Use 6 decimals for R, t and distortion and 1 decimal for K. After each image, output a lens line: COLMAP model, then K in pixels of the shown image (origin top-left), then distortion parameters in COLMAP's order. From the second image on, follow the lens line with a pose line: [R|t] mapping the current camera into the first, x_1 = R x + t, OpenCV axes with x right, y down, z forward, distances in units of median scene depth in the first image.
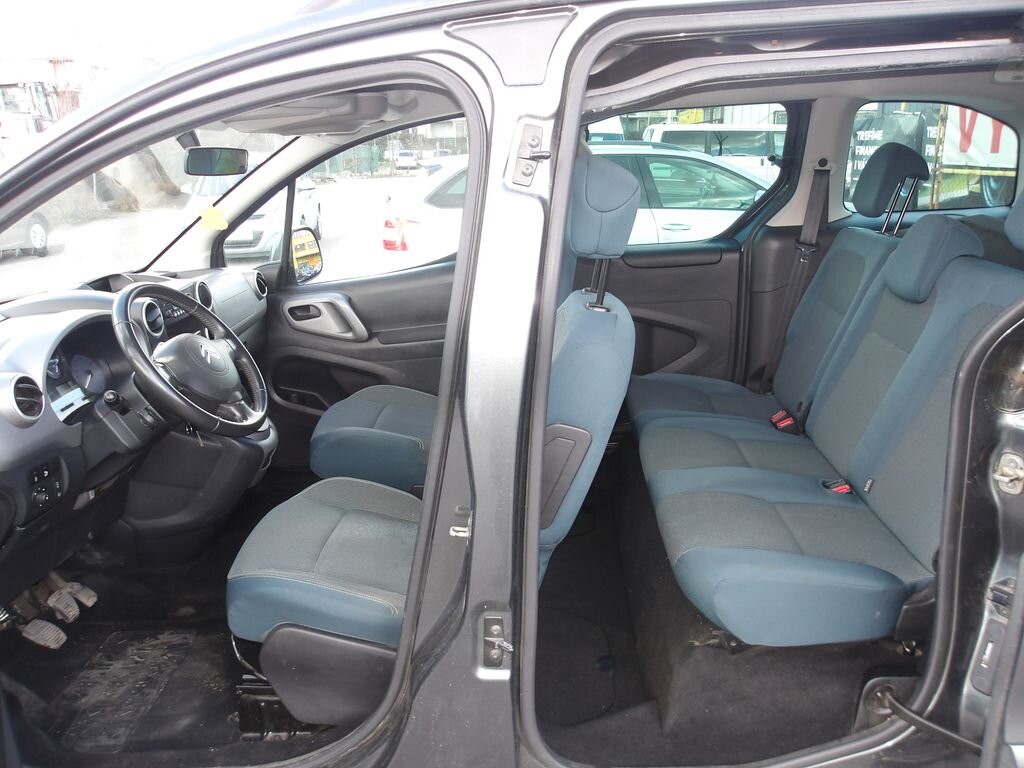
lens RADIAL K [[846.2, 0, 512.0], [0, 846.2, 384.0], [0, 0, 1]] dist [0.006571, 0.009544]
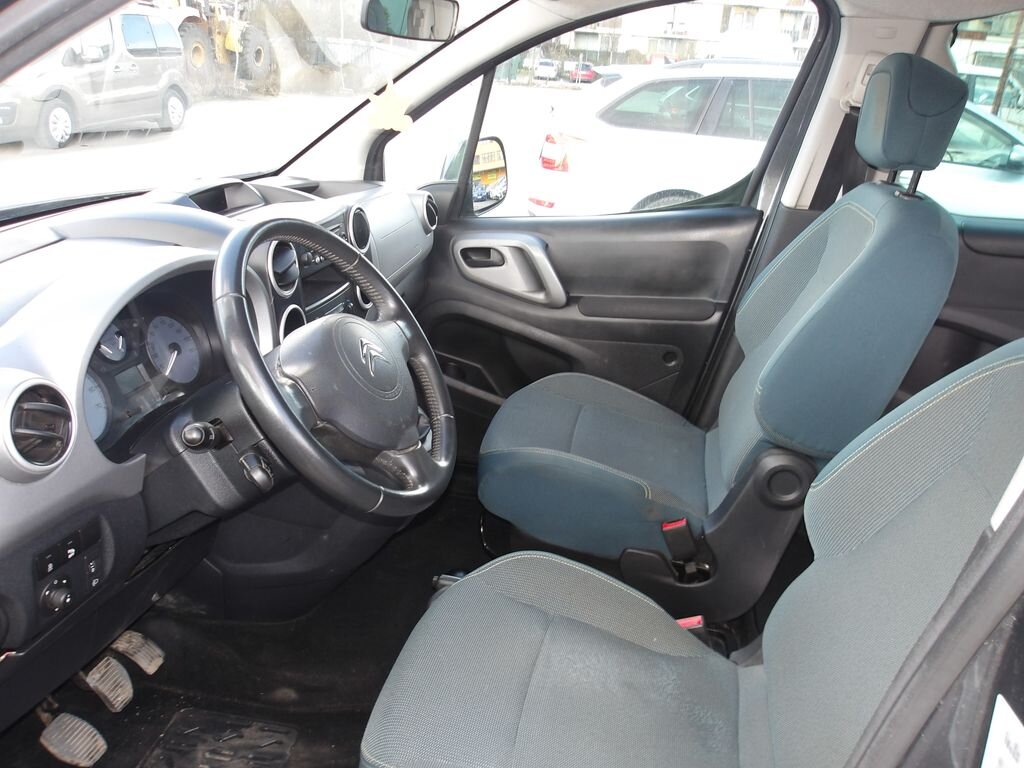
lens RADIAL K [[846.2, 0, 512.0], [0, 846.2, 384.0], [0, 0, 1]] dist [0.006571, 0.009544]
pose [[0.983947, 0.139497, -0.111303, -0.139770], [-0.128704, 0.986738, 0.098913, -0.058643], [0.123625, -0.083000, 0.988852, 0.314779]]
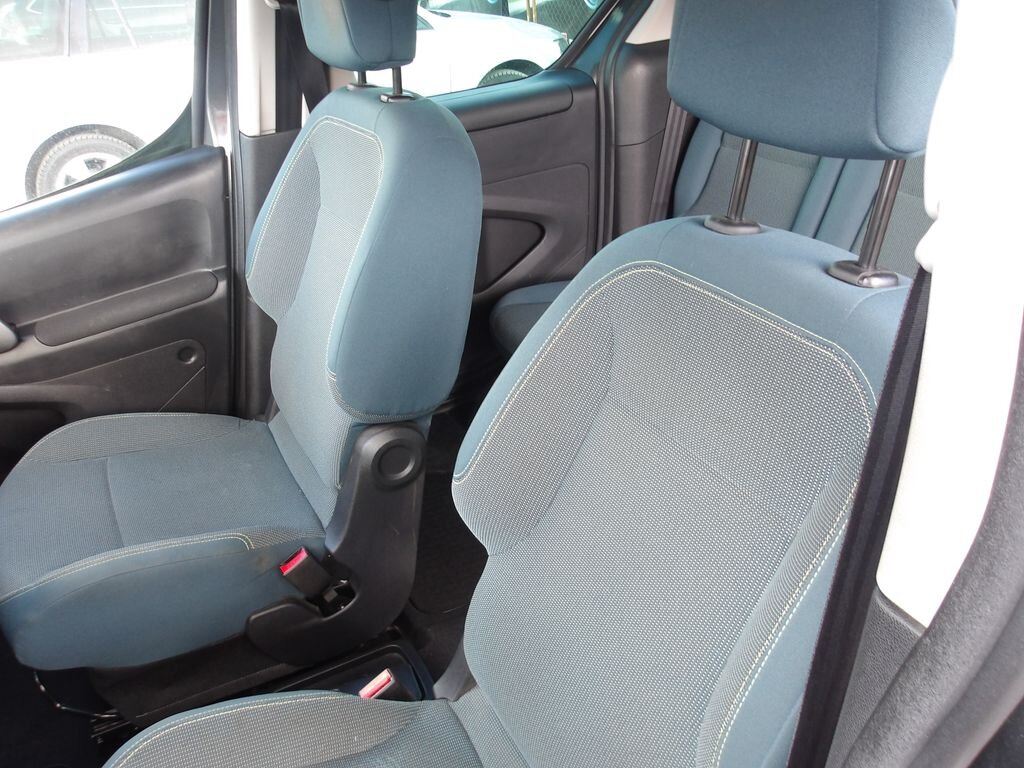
lens RADIAL K [[846.2, 0, 512.0], [0, 846.2, 384.0], [0, 0, 1]] dist [0.006571, 0.009544]
pose [[0.863506, -0.263567, 0.429989, -0.153977], [0.179986, 0.957484, 0.225453, -0.101926], [-0.471129, -0.117288, 0.874231, 0.446781]]
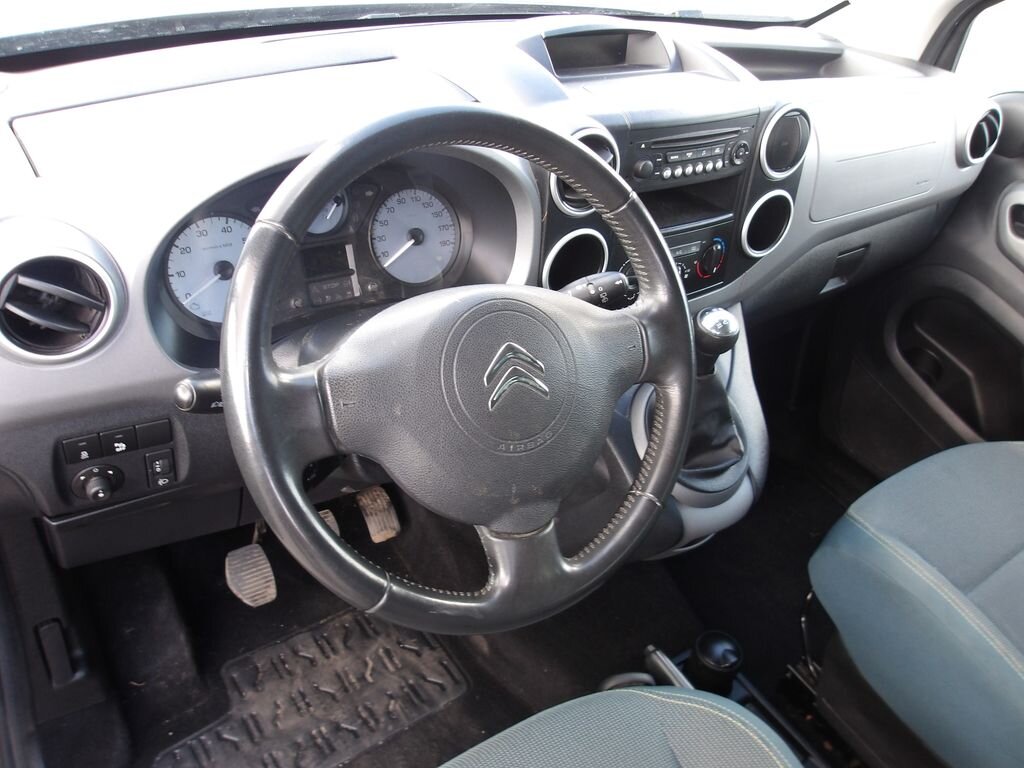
lens RADIAL K [[852.9, 0, 512.0], [0, 852.9, 384.0], [0, 0, 1]] dist [-0.009425, -0.004924]
pose [[0.587799, 0.564651, -0.579363, -0.109279], [-0.357643, 0.823727, 0.439960, -0.127594], [0.725661, -0.051402, 0.686129, 0.526134]]
